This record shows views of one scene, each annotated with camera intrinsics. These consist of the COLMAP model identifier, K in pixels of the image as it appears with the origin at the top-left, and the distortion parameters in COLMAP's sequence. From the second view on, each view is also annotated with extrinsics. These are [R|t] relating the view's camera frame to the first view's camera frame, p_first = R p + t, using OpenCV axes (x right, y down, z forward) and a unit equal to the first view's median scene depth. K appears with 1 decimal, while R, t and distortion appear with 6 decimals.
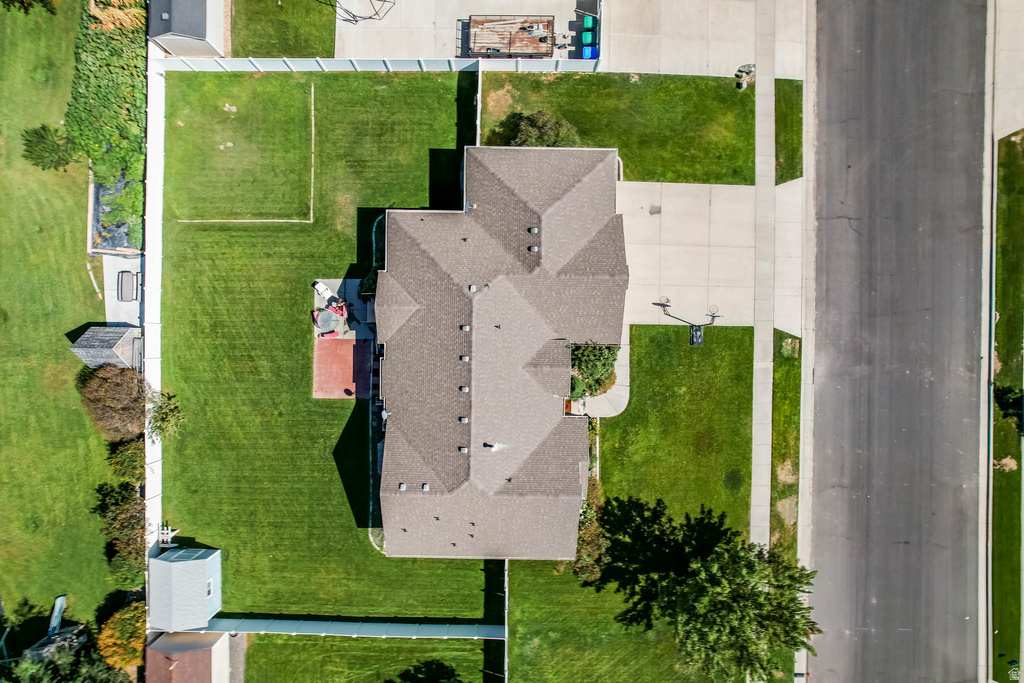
lens RADIAL K [[656.0, 0, 512.0], [0, 656.0, 341.5], [0, 0, 1]] dist [-0.084732, 0.076478]
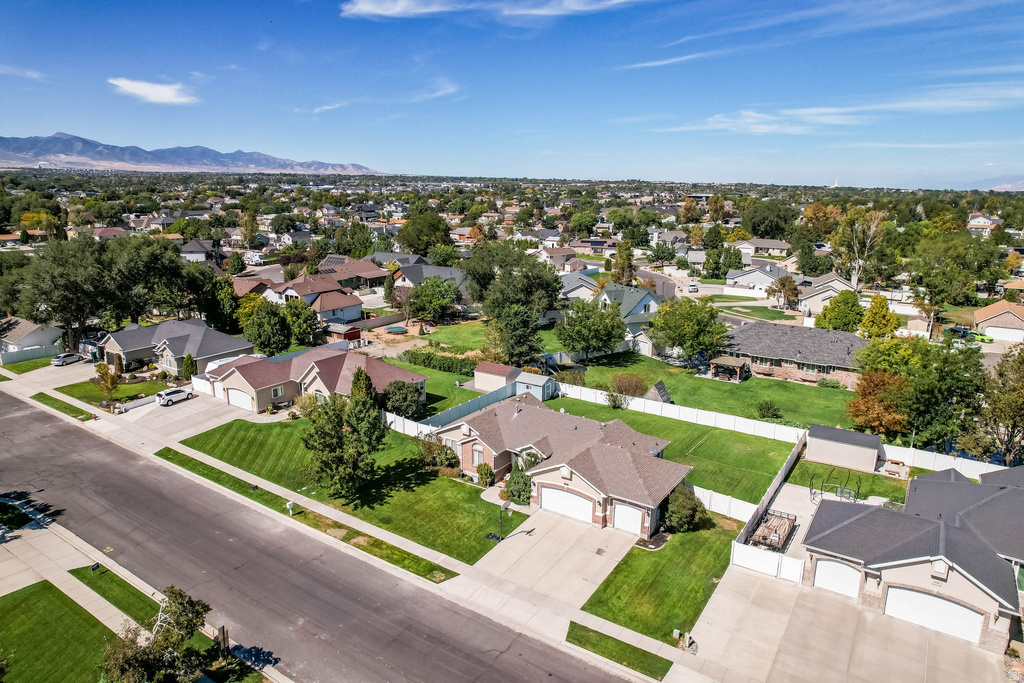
lens RADIAL K [[664.0, 0, 510.1], [0, 664.0, 327.2], [0, 0, 1]] dist [-0.075282, 0.067842]
pose [[-0.550026, 0.181039, -0.815289, 1.221884], [-0.835107, -0.128814, 0.534792, -0.656632], [-0.008203, 0.975004, 0.222038, 0.325814]]
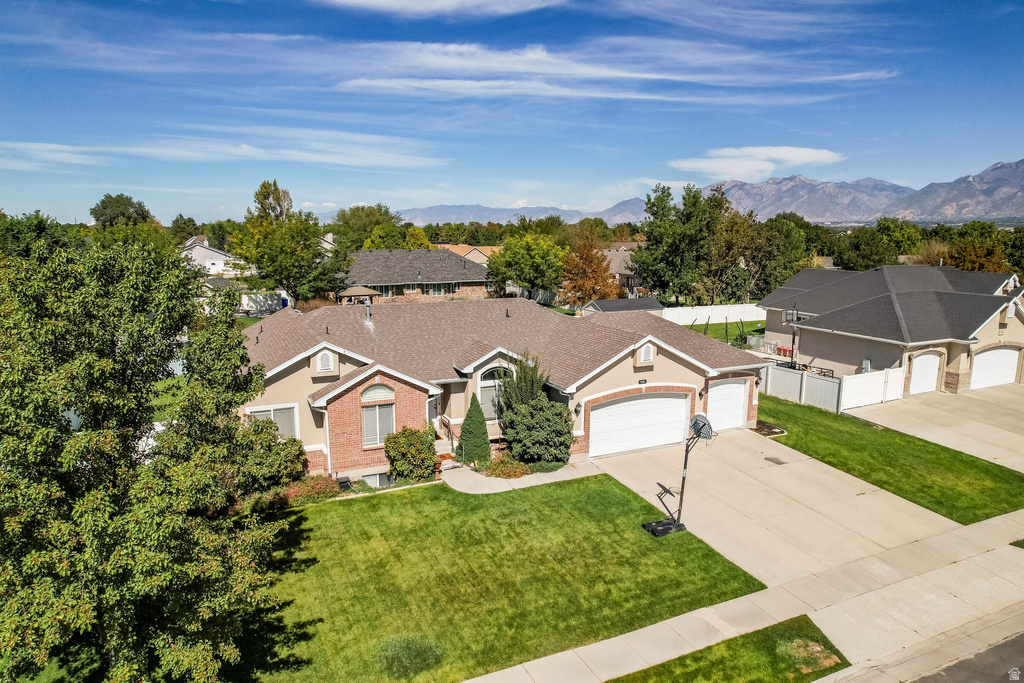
lens RADIAL K [[656.0, 0, 512.0], [0, 656.0, 341.5], [0, 0, 1]] dist [-0.084732, 0.076478]
pose [[0.441249, 0.158051, -0.883357, 0.651685], [-0.897315, 0.065439, -0.436512, 0.305413], [-0.011185, 0.985260, 0.170696, 0.773276]]
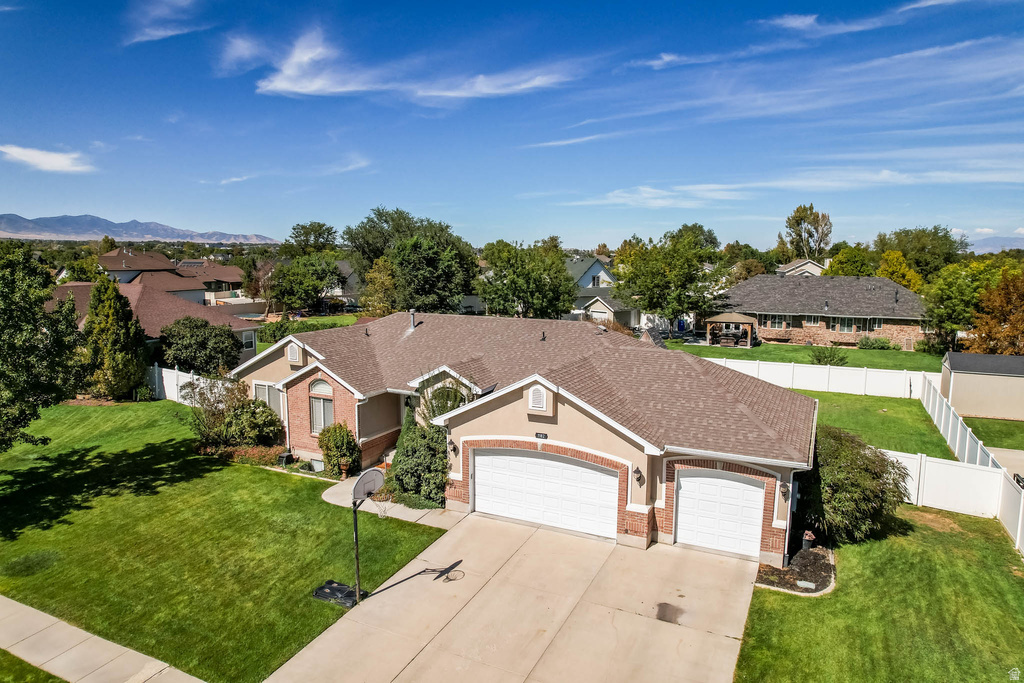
lens RADIAL K [[660.0, 0, 512.1], [0, 660.0, 326.4], [0, 0, 1]] dist [-0.093706, 0.083572]
pose [[-0.427305, 0.099252, -0.898643, 0.585804], [-0.904078, -0.054895, 0.423827, -0.270193], [-0.007265, 0.993547, 0.113188, 0.785234]]
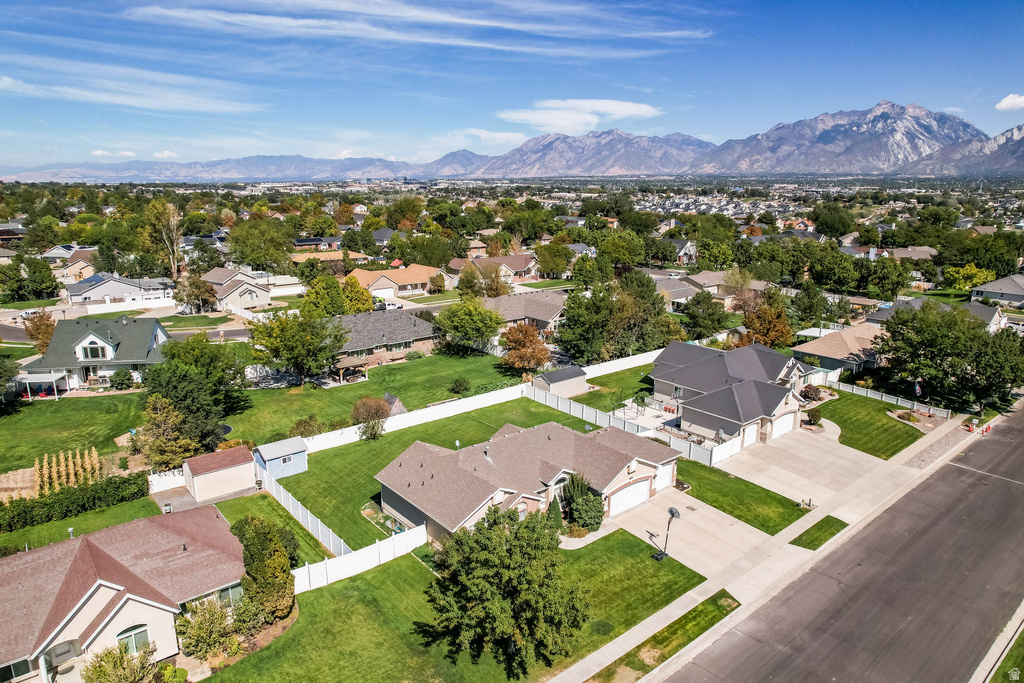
lens RADIAL K [[656.0, 0, 512.0], [0, 656.0, 341.5], [0, 0, 1]] dist [-0.084732, 0.076478]
pose [[0.654676, 0.190257, -0.731574, 0.887609], [-0.755719, 0.143030, -0.639086, 0.879604], [-0.016954, 0.971259, 0.237419, 0.353392]]
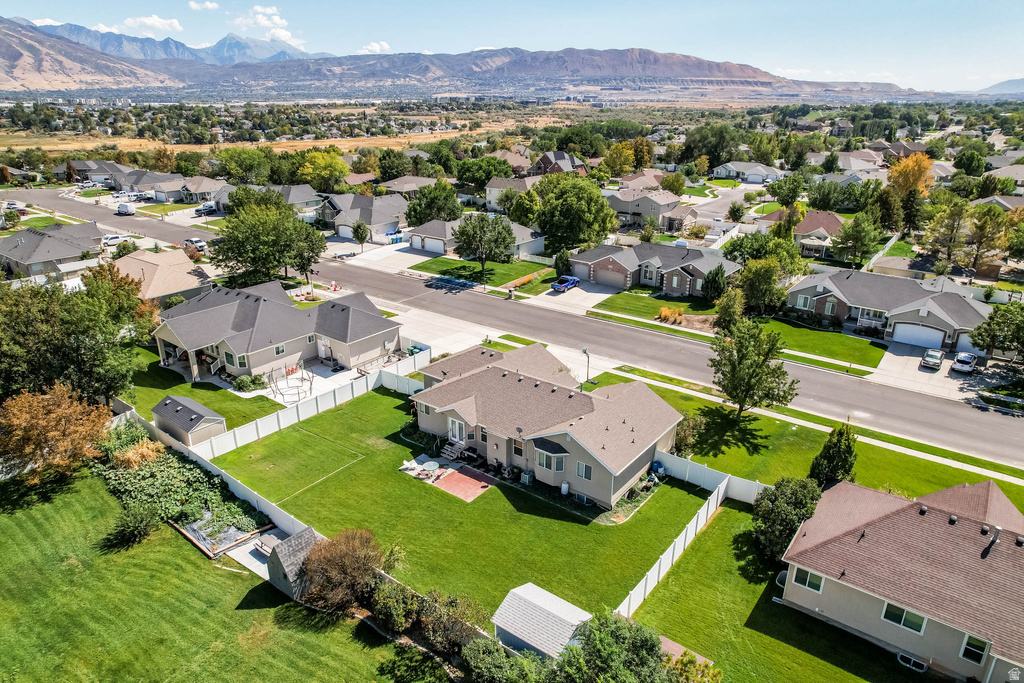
lens RADIAL K [[656.0, 0, 512.0], [0, 656.0, 341.5], [0, 0, 1]] dist [-0.084732, 0.076478]
pose [[0.601538, -0.275745, 0.749744, -1.040739], [0.798843, 0.205868, -0.565216, 0.735329], [0.001507, 0.938927, 0.344114, 0.338987]]
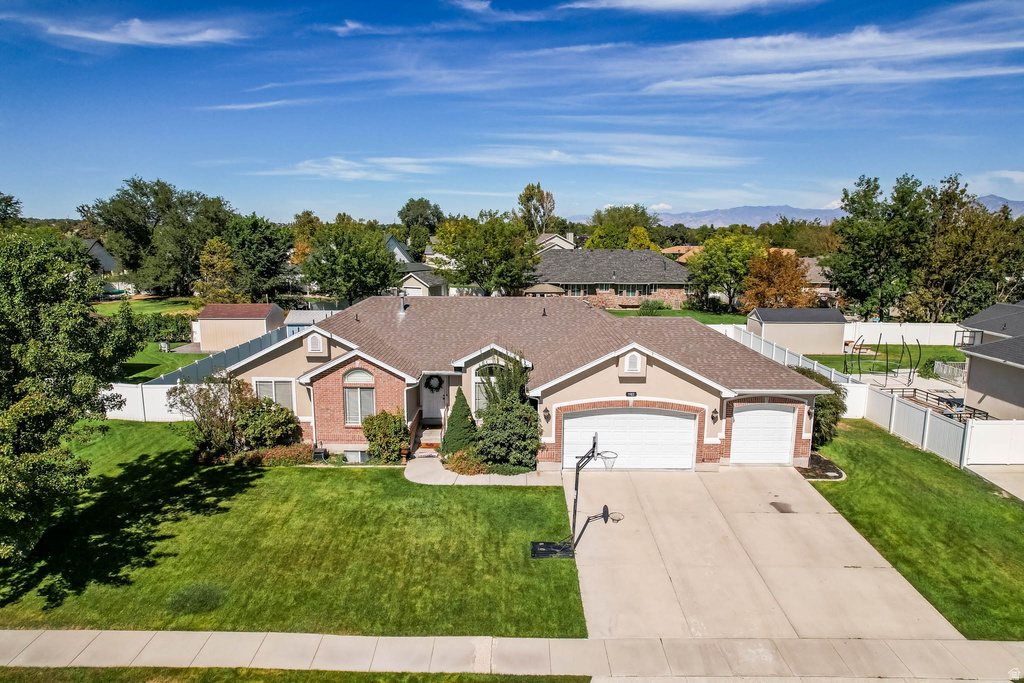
lens RADIAL K [[656.0, 0, 512.0], [0, 656.0, 341.5], [0, 0, 1]] dist [-0.084732, 0.076478]
pose [[0.012445, 0.172857, -0.984868, 0.708105], [-0.999869, -0.008009, -0.014040, 0.026403], [-0.010314, 0.984914, 0.172735, 0.775700]]
